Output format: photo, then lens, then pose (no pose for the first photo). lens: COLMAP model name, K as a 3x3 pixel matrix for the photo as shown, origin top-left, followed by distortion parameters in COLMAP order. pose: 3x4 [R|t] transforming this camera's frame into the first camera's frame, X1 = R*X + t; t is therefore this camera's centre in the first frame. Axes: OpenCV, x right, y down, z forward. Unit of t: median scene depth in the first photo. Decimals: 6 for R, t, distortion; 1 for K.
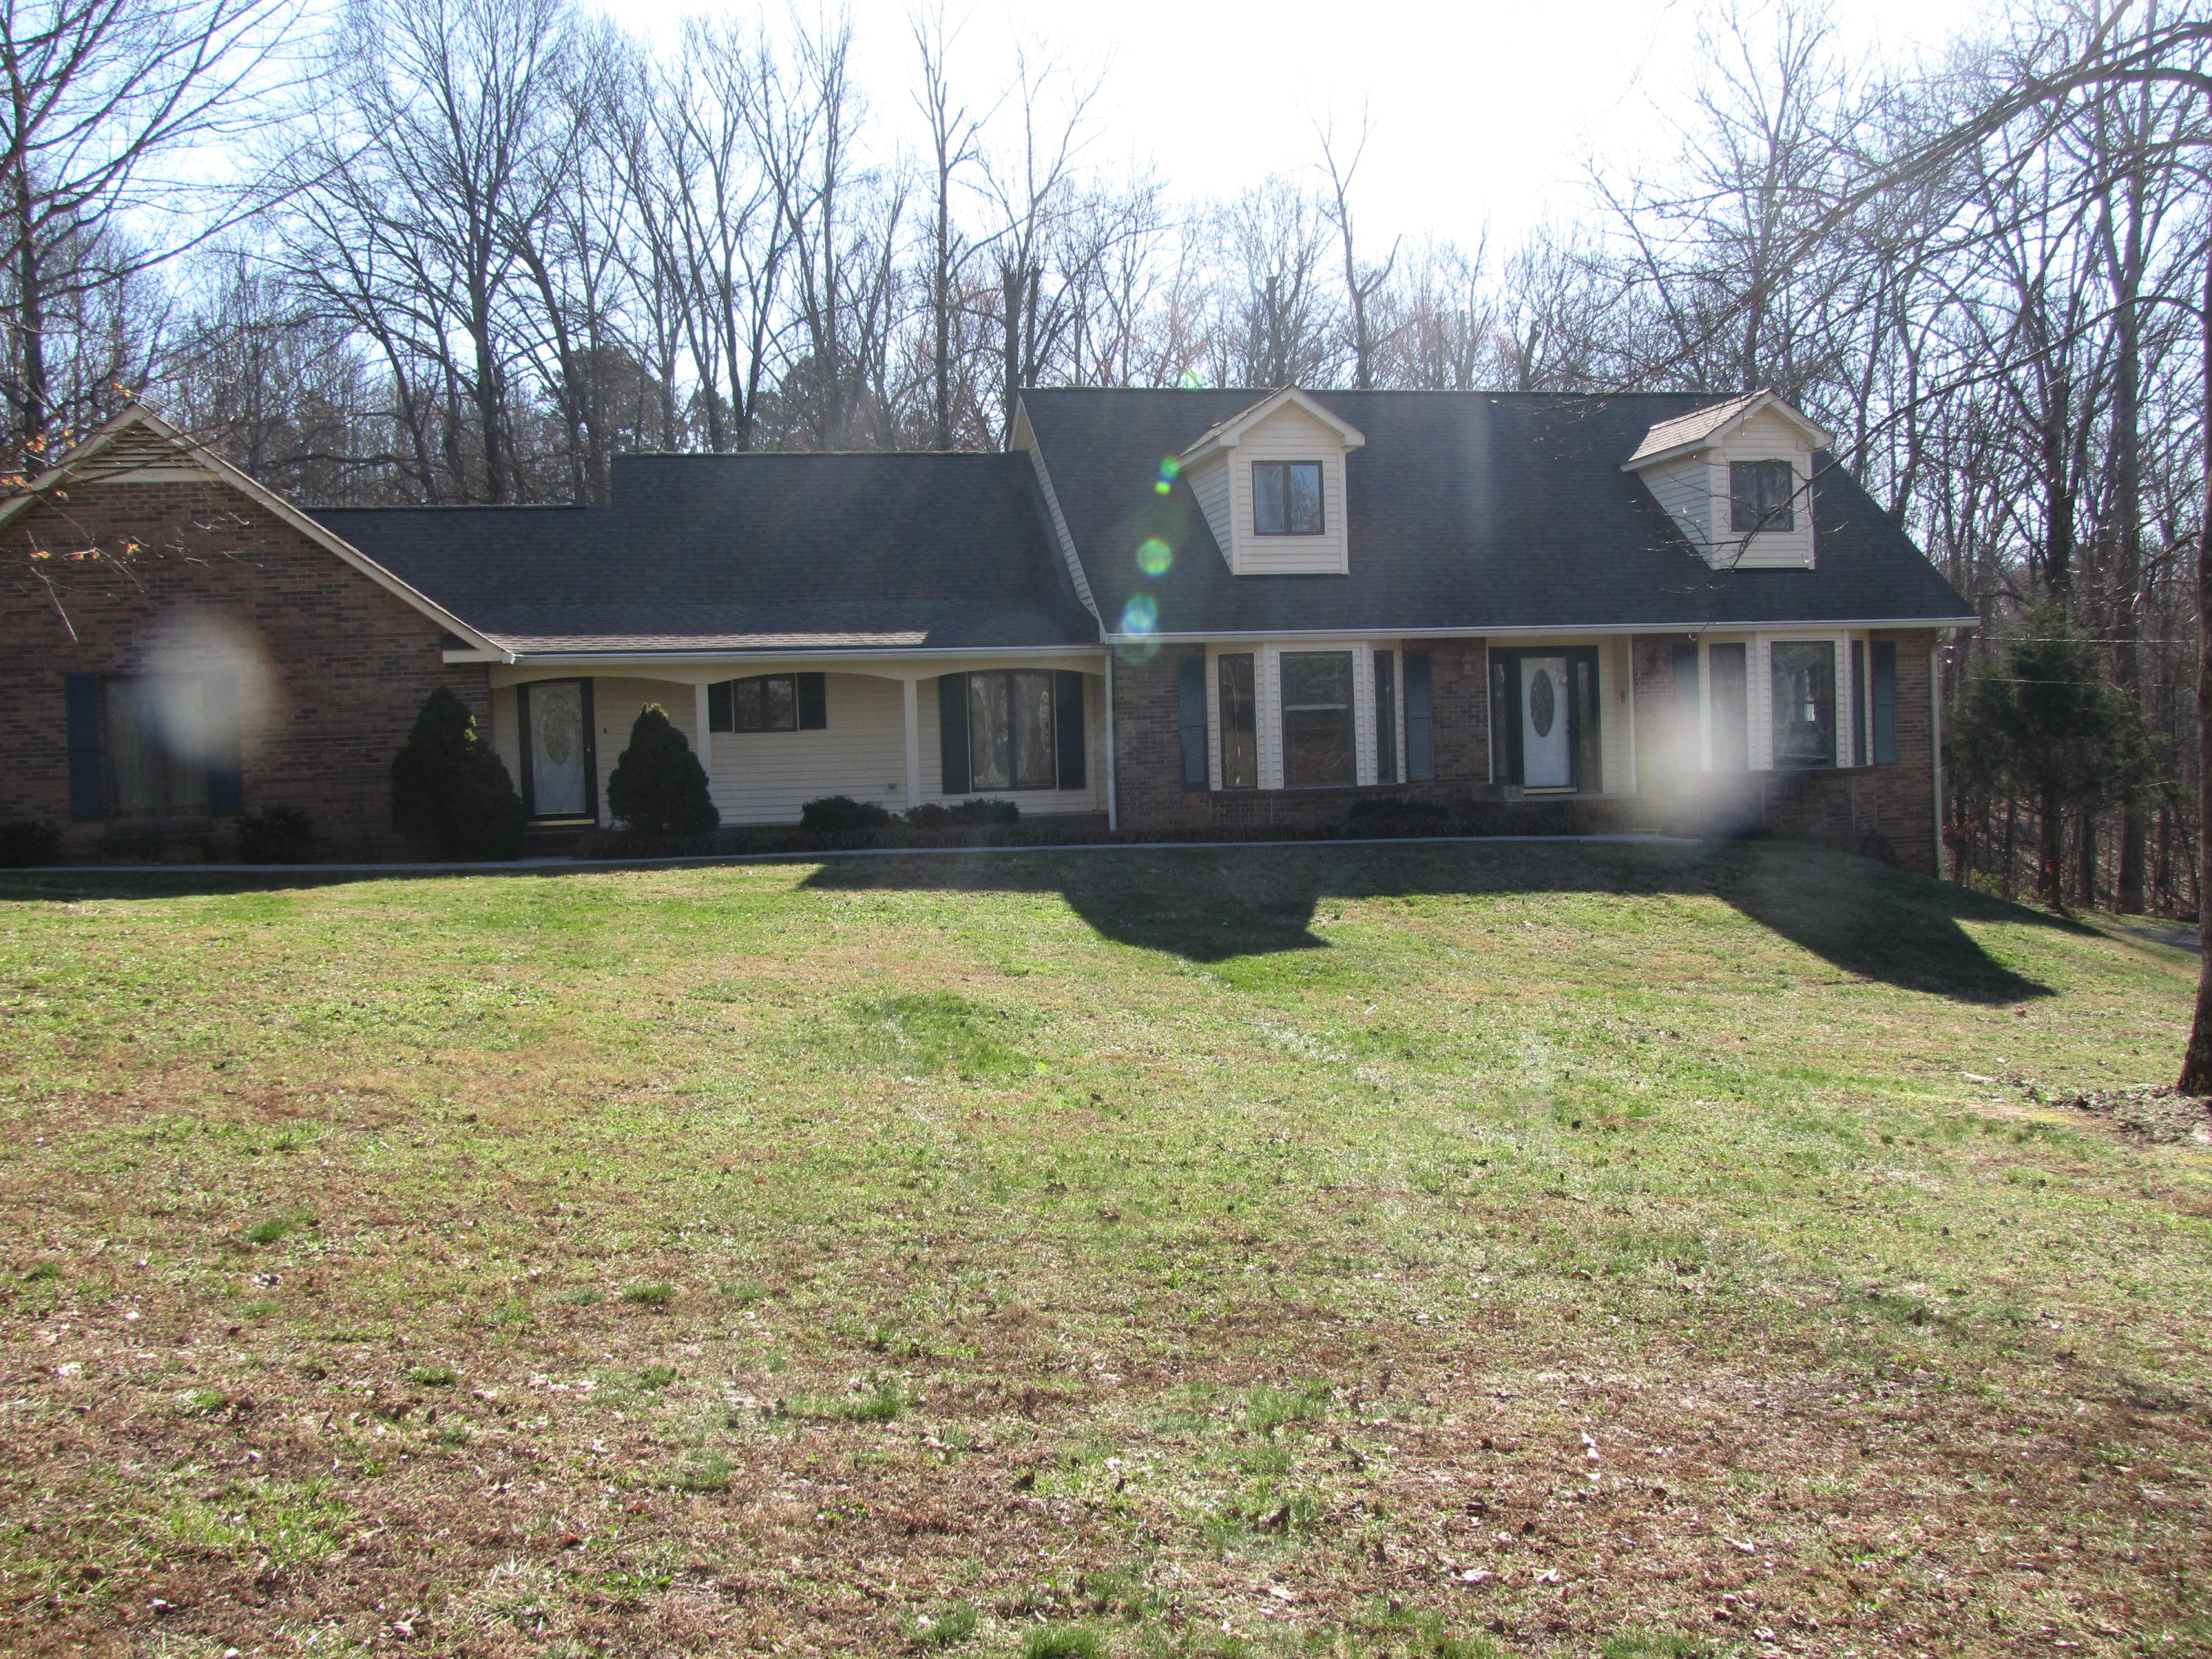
lens RADIAL K [[2217.6, 0, 1106.0], [0, 2217.6, 829.5], [0, 0, 1]] dist [-0.082542, 0.028202]
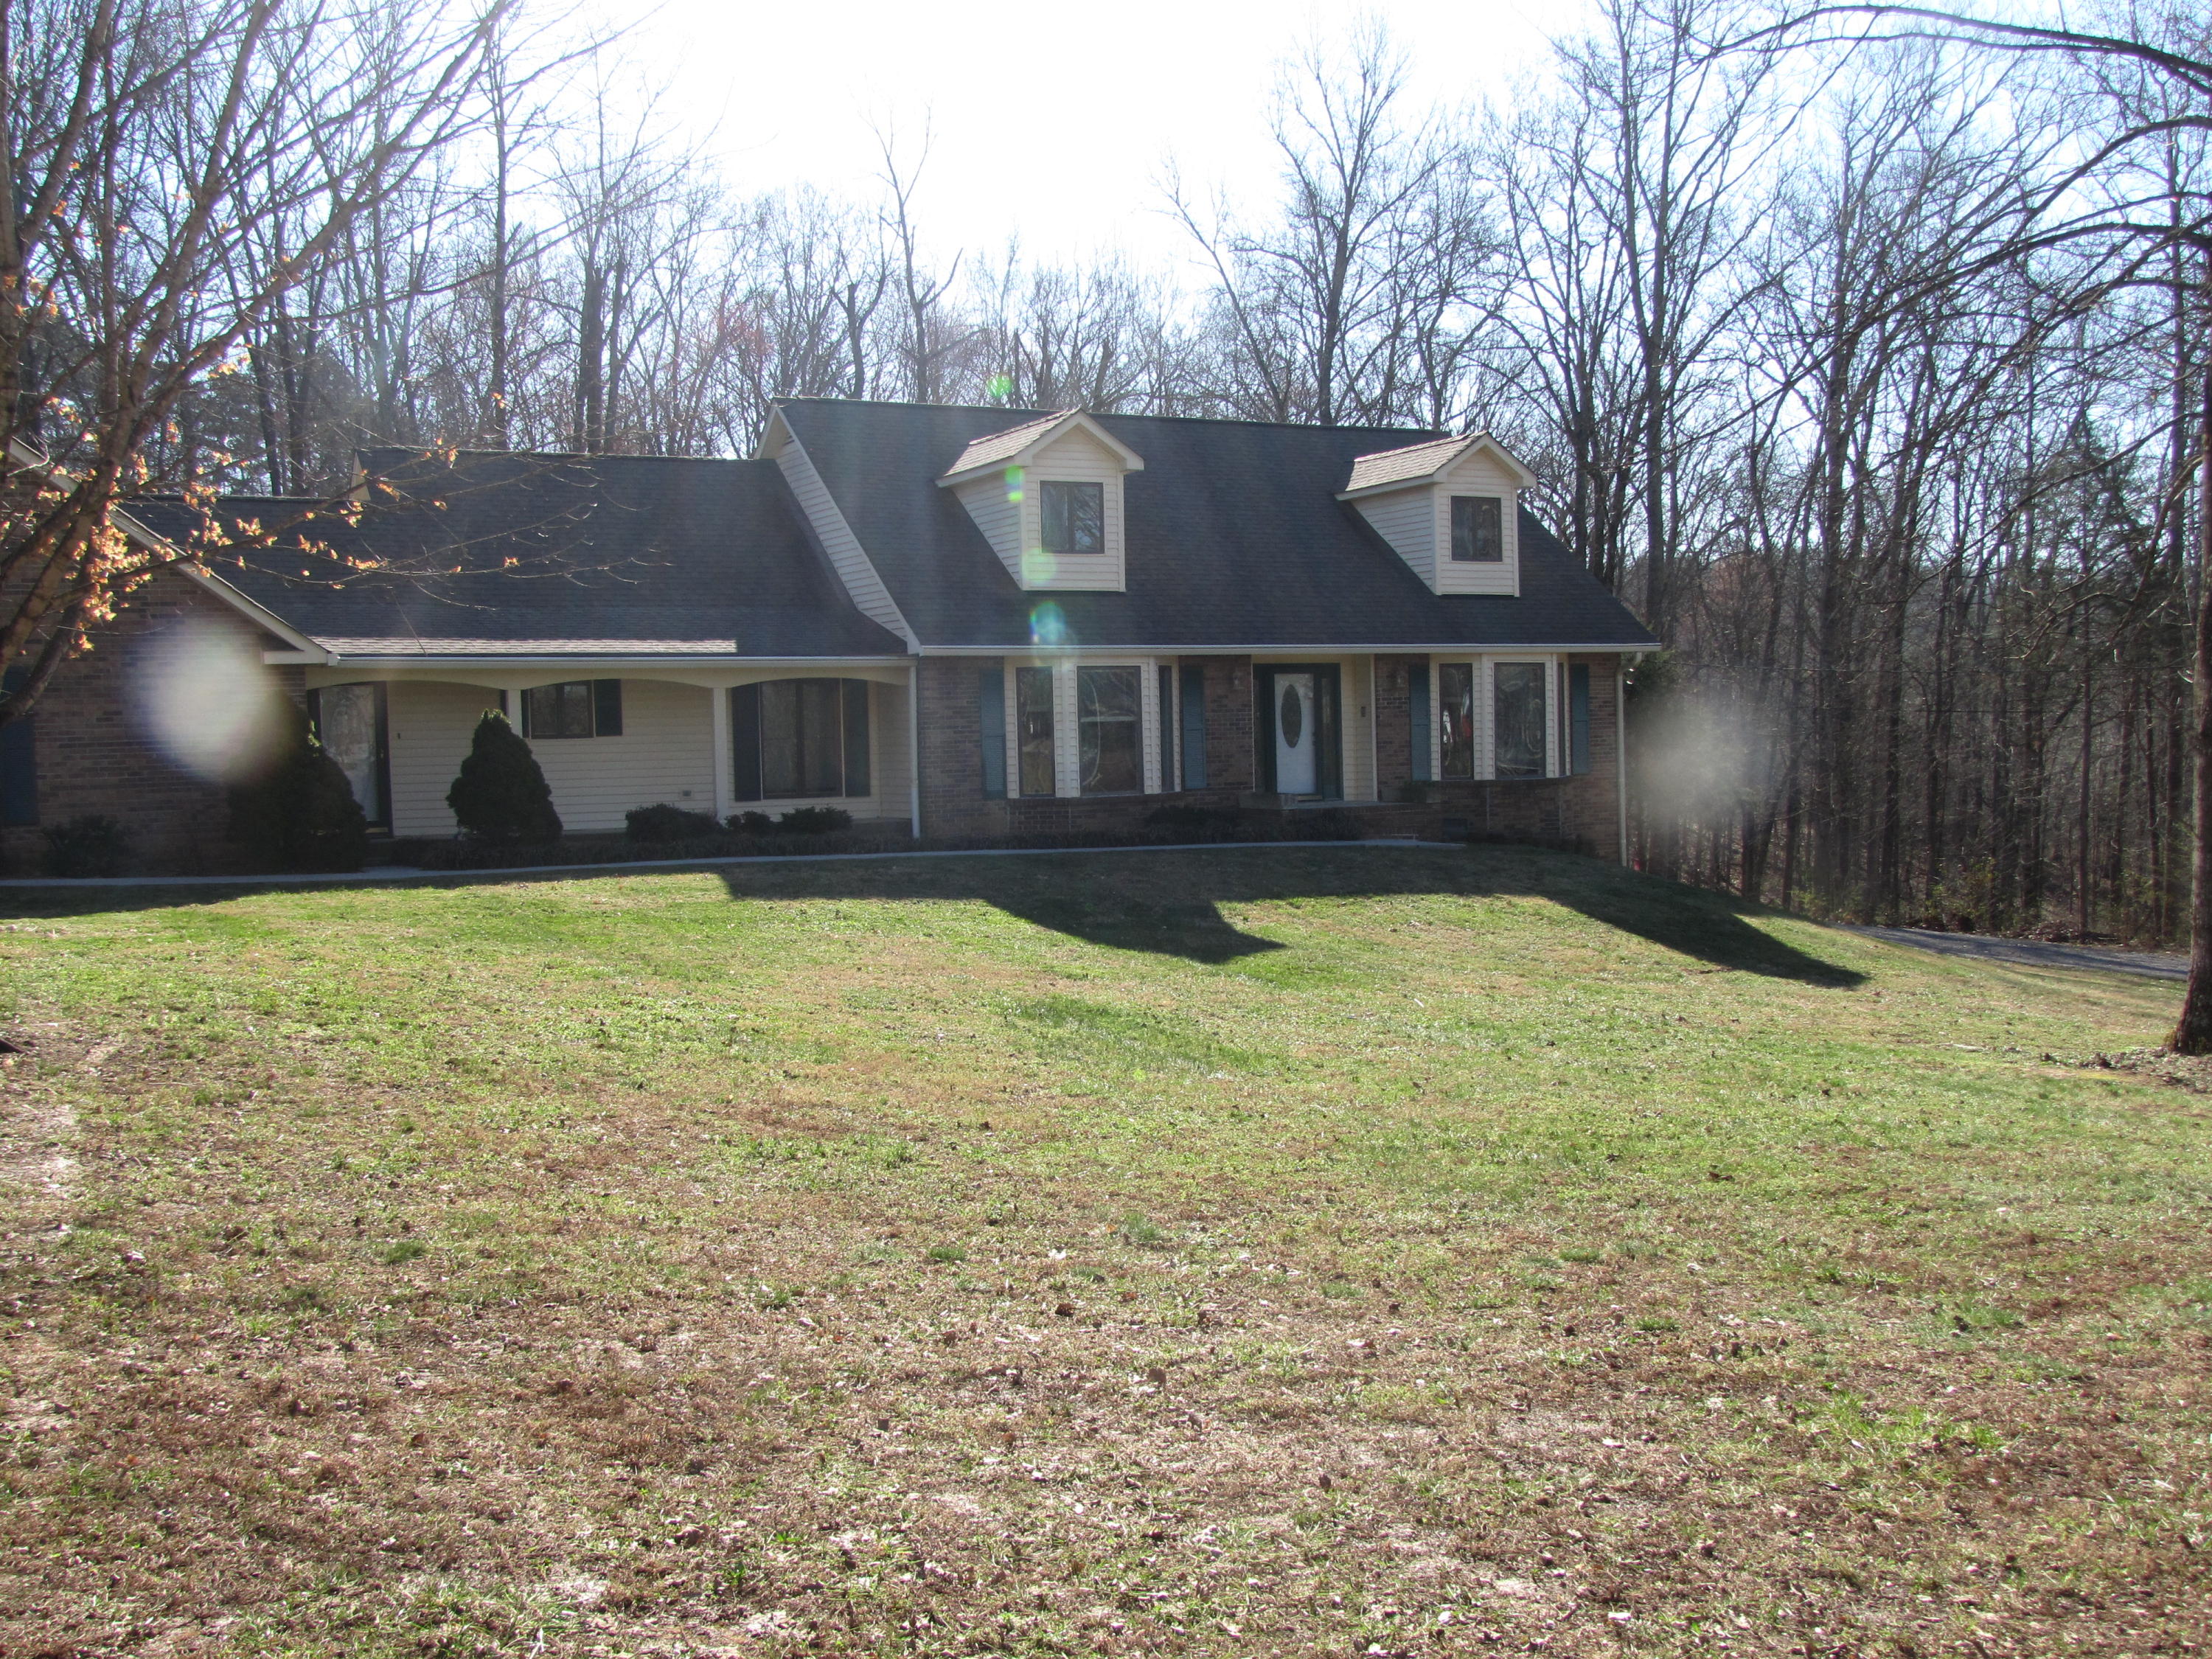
lens RADIAL K [[2217.6, 0, 1106.0], [0, 2217.6, 829.5], [0, 0, 1]] dist [-0.082542, 0.028202]
pose [[0.963099, -0.002622, 0.269133, -0.187833], [0.002205, 0.999996, 0.001850, -0.004764], [-0.269137, -0.001188, 0.963101, -0.010948]]
